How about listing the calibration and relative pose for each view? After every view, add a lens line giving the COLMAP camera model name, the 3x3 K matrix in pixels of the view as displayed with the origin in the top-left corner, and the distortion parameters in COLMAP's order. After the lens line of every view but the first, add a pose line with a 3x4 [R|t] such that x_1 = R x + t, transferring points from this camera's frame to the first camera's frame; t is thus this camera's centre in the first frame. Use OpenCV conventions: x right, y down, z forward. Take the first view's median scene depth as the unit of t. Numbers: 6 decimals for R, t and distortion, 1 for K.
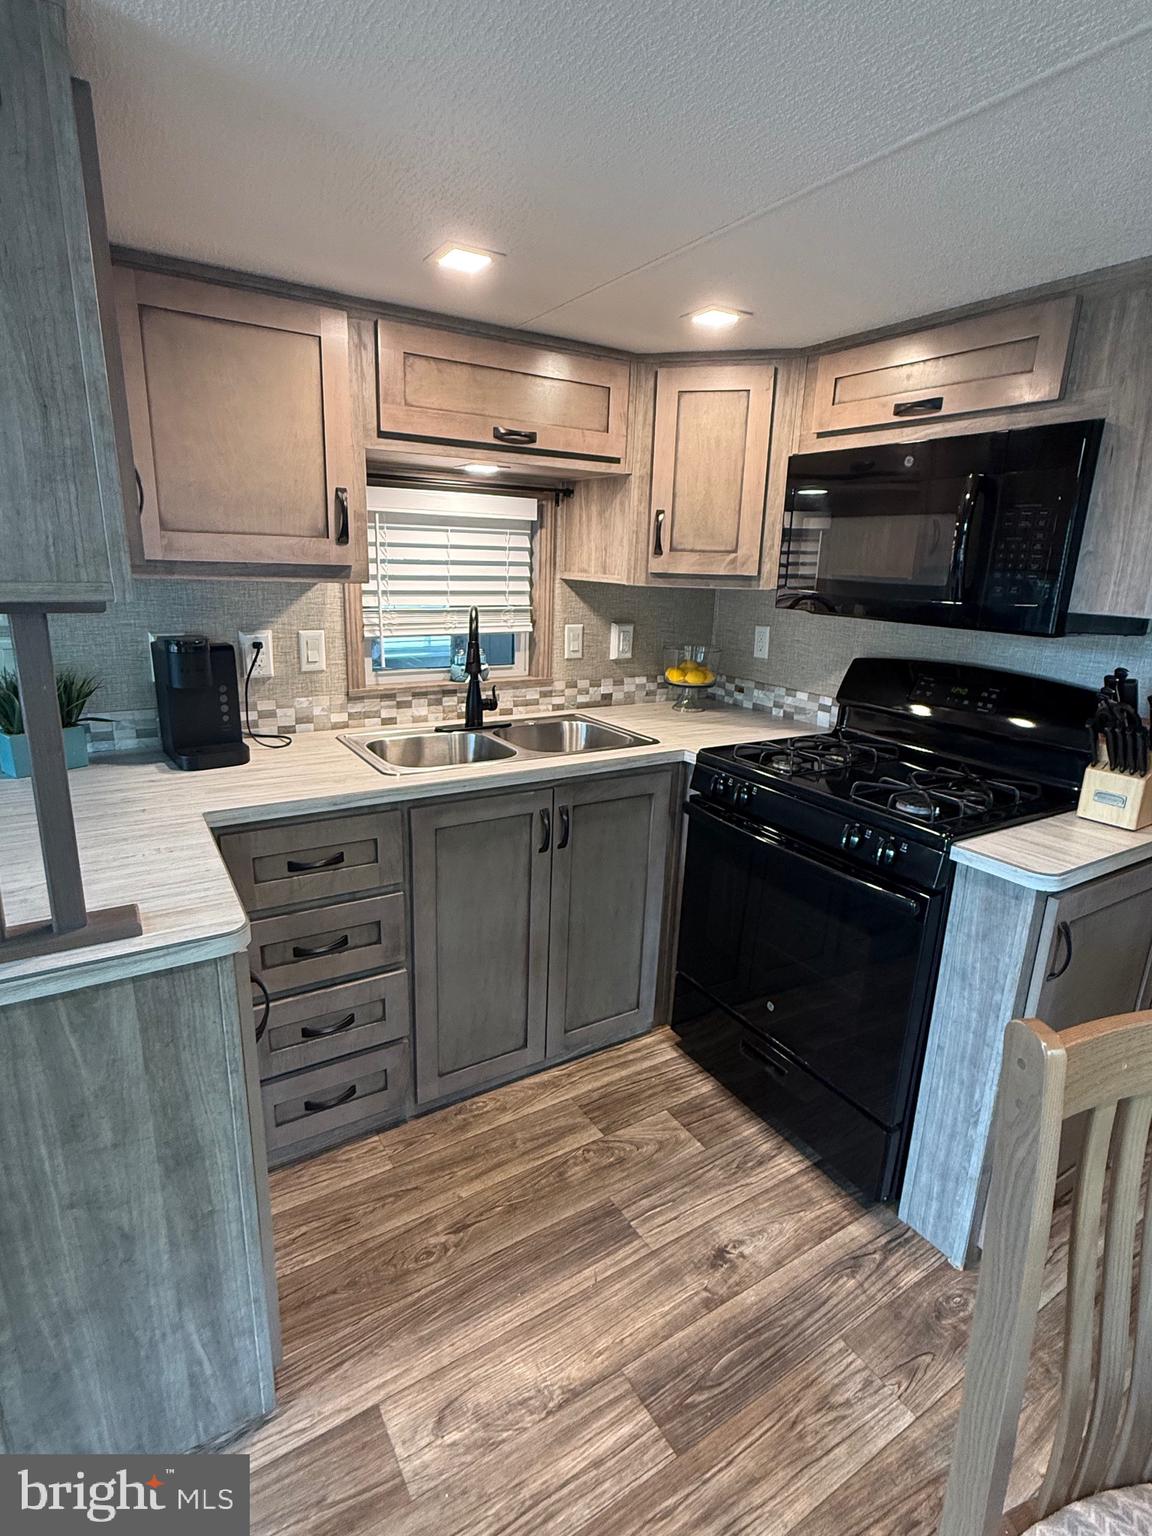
lens RADIAL K [[773.6, 0, 580.8], [0, 773.6, 767.9], [0, 0, 1]] dist [-0.005622, -0.000187]
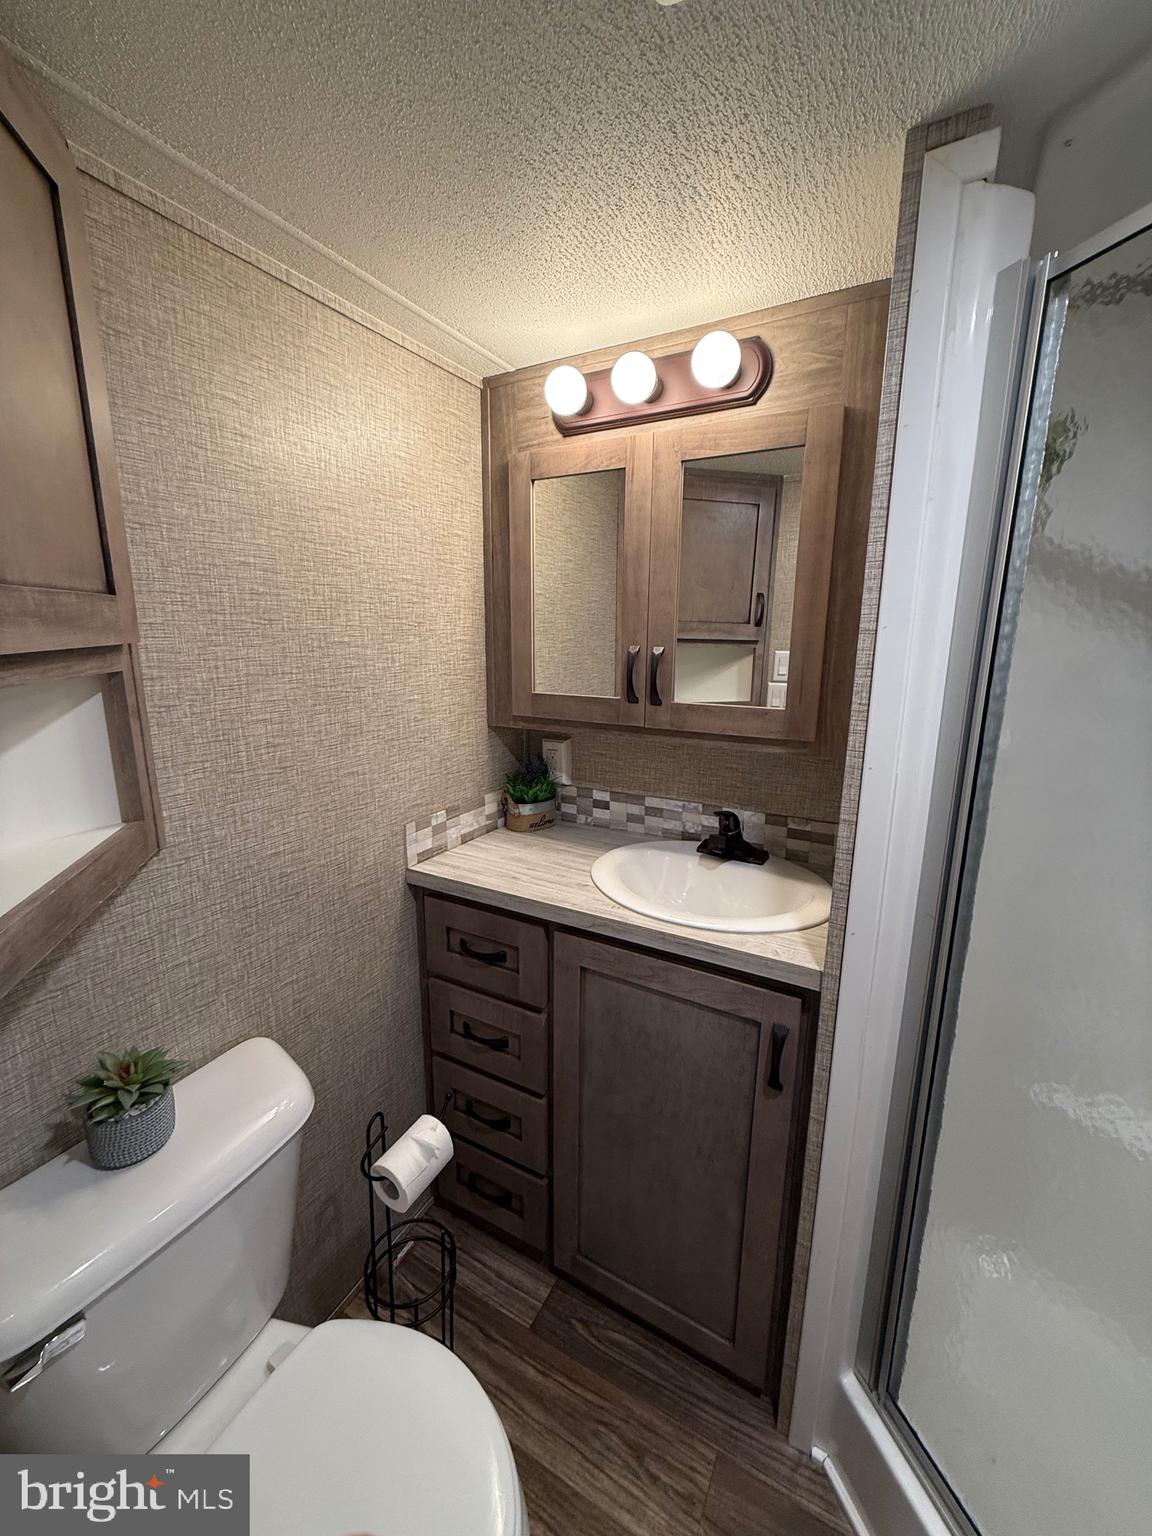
lens RADIAL K [[609.3, 0, 579.5], [0, 609.3, 761.8], [0, 0, 1]] dist [-0.000686, -0.000126]
pose [[0.489090, 0.152497, -0.858799, 0.809965], [-0.220432, 0.974247, 0.047461, -0.086558], [0.843920, 0.166094, 0.510110, 0.356914]]
